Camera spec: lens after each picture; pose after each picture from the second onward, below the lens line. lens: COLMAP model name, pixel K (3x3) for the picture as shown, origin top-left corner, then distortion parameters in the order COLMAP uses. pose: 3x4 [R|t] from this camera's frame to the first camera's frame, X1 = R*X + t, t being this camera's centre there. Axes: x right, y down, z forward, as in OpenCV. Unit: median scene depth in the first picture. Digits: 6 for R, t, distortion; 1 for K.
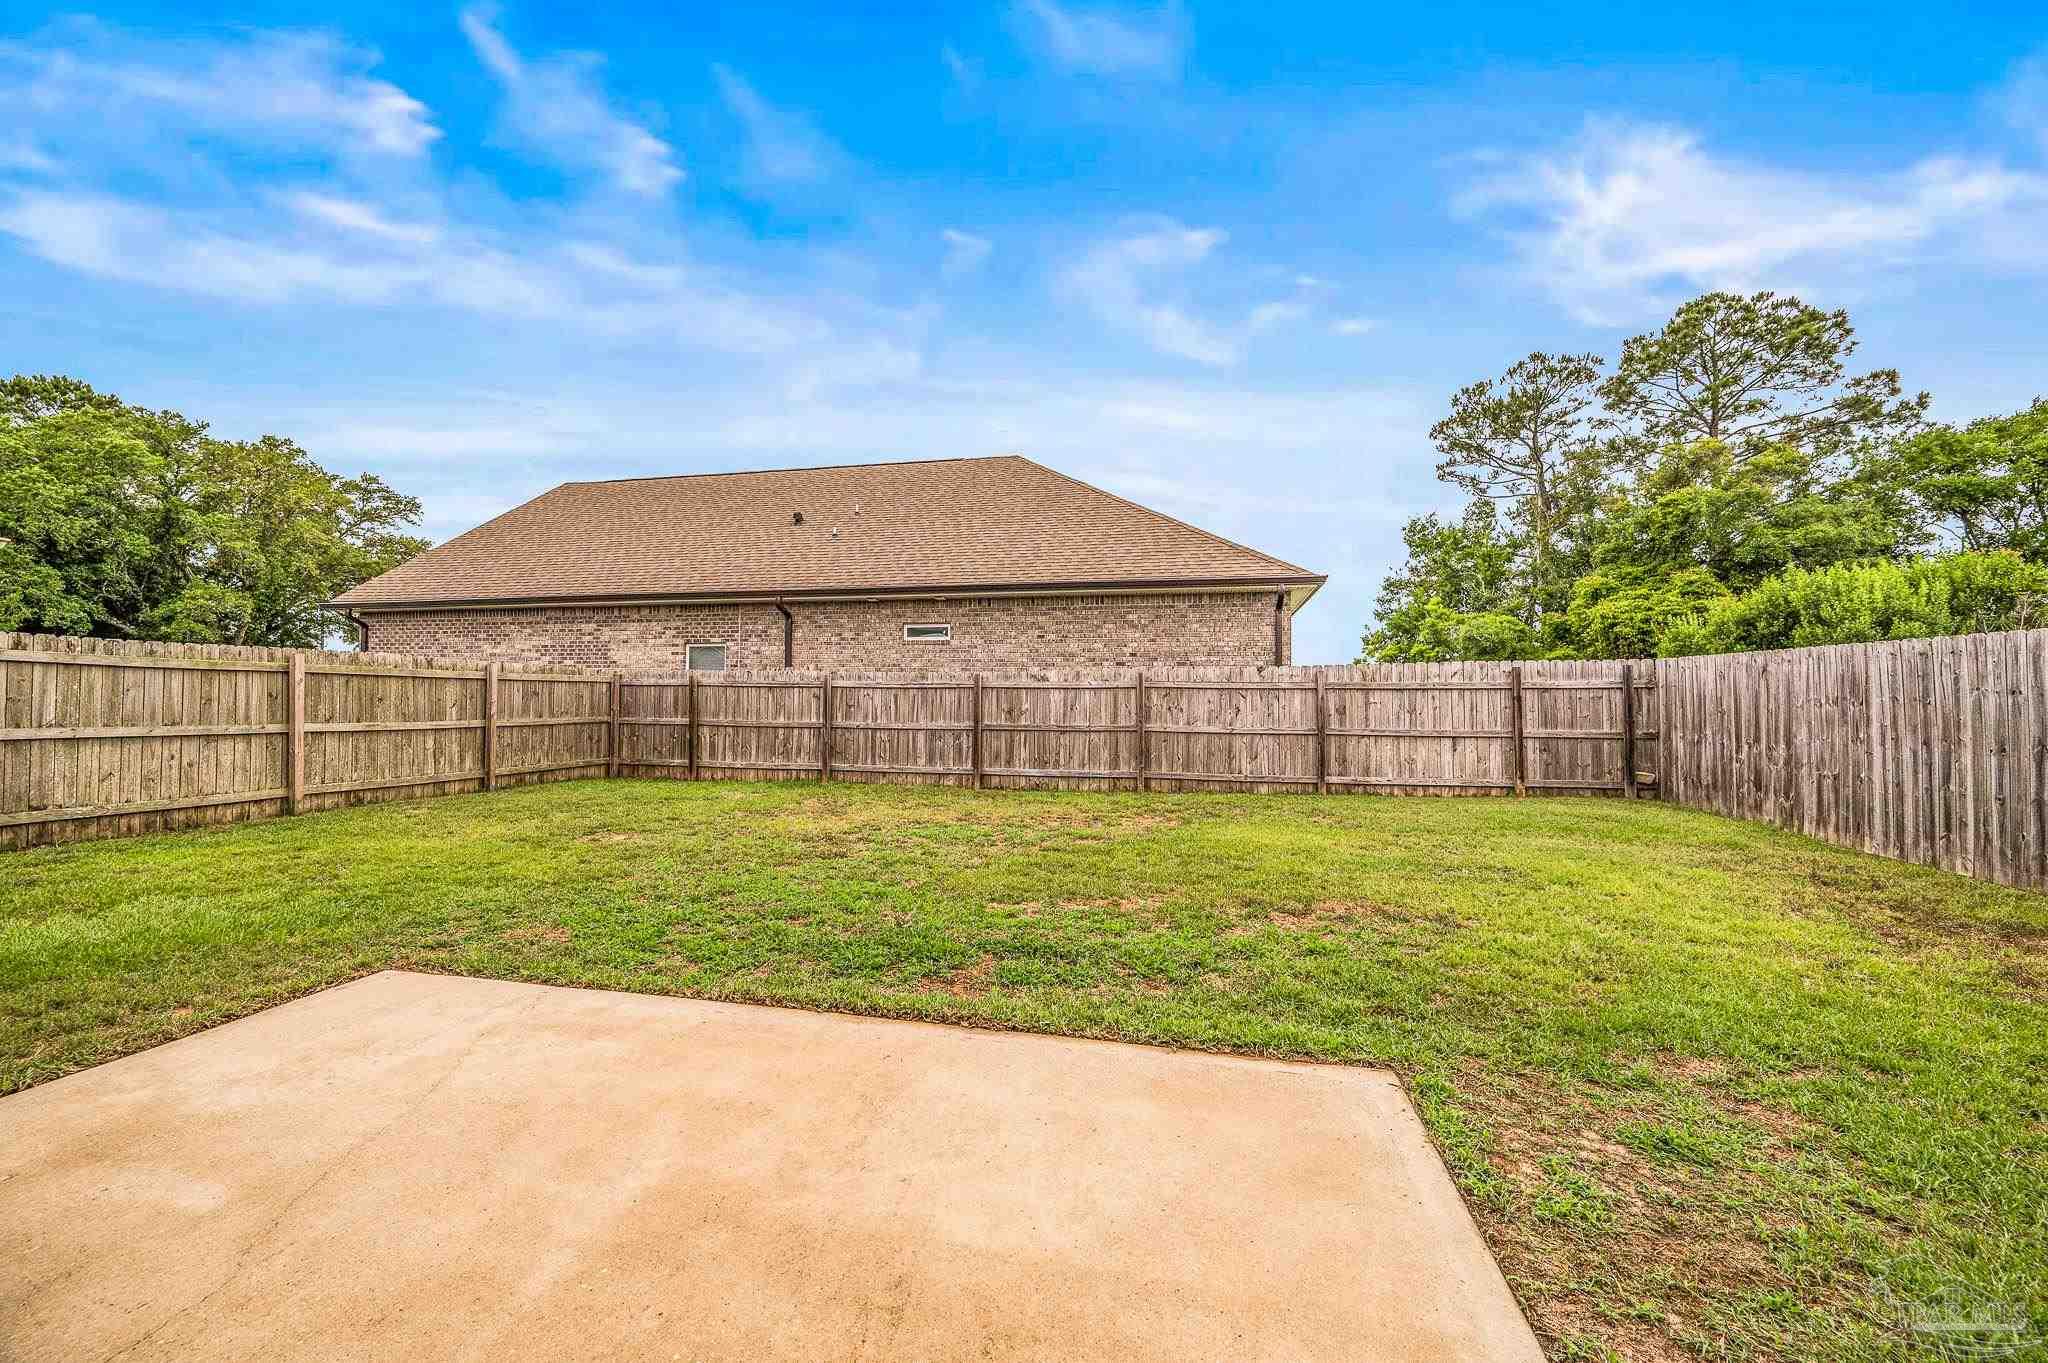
lens RADIAL K [[812.9, 0, 1032.2], [0, 812.9, 684.8], [0, 0, 1]] dist [0.000100, 0.000117]
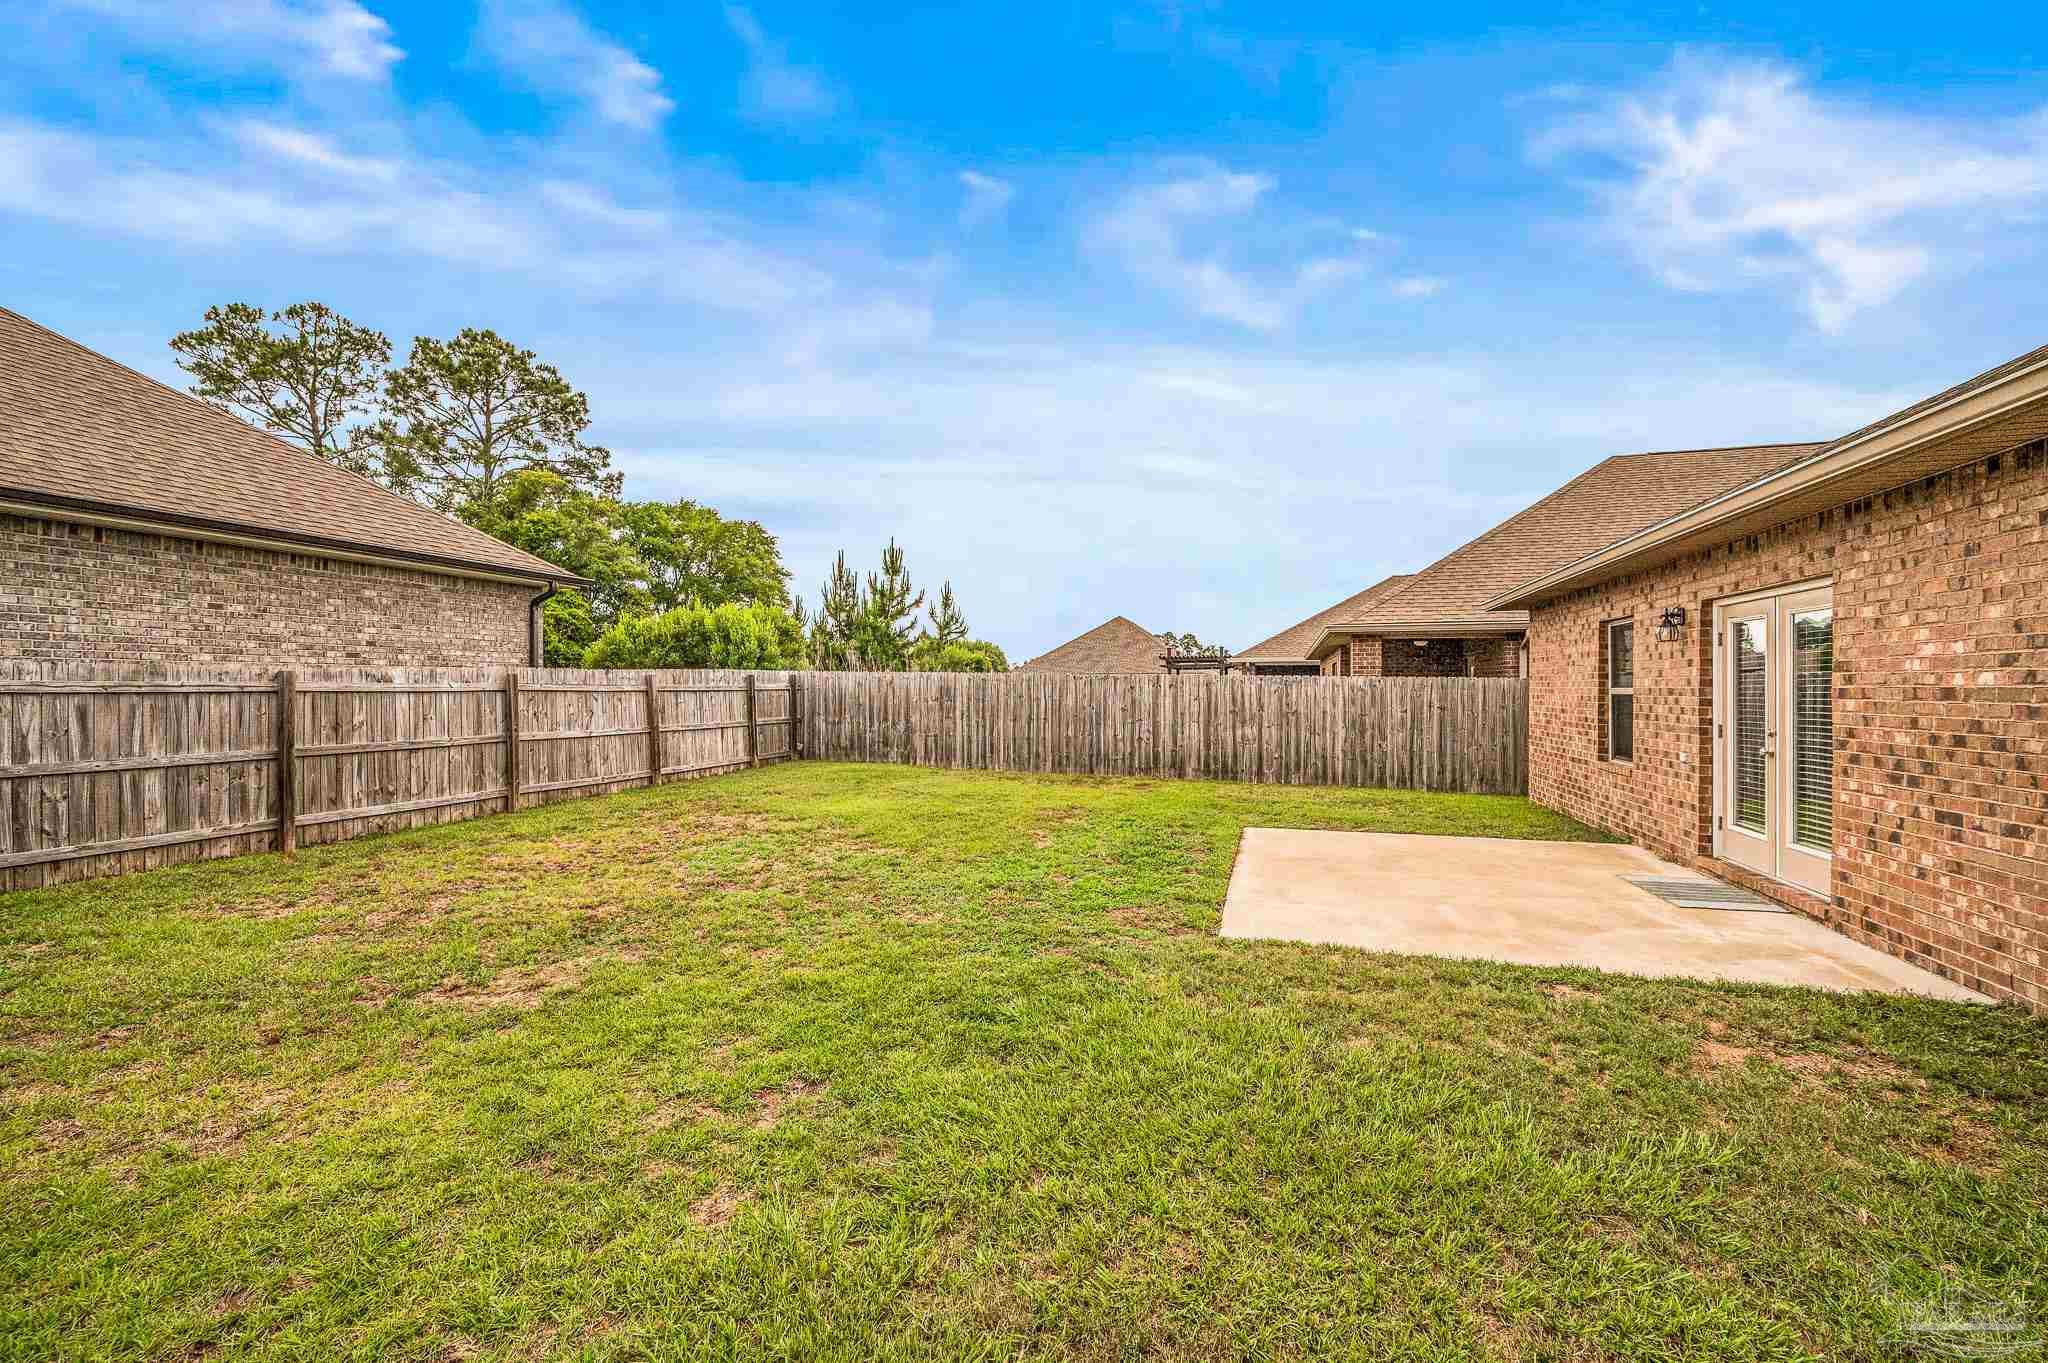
lens RADIAL K [[812.9, 0, 1040.7], [0, 812.9, 685.8], [0, 0, 1]] dist [0.000100, 0.000117]
pose [[0.066781, -0.002801, 0.997764, -0.669030], [-0.025000, 0.999677, 0.004479, -0.019201], [-0.997454, -0.025243, 0.066689, 0.375082]]
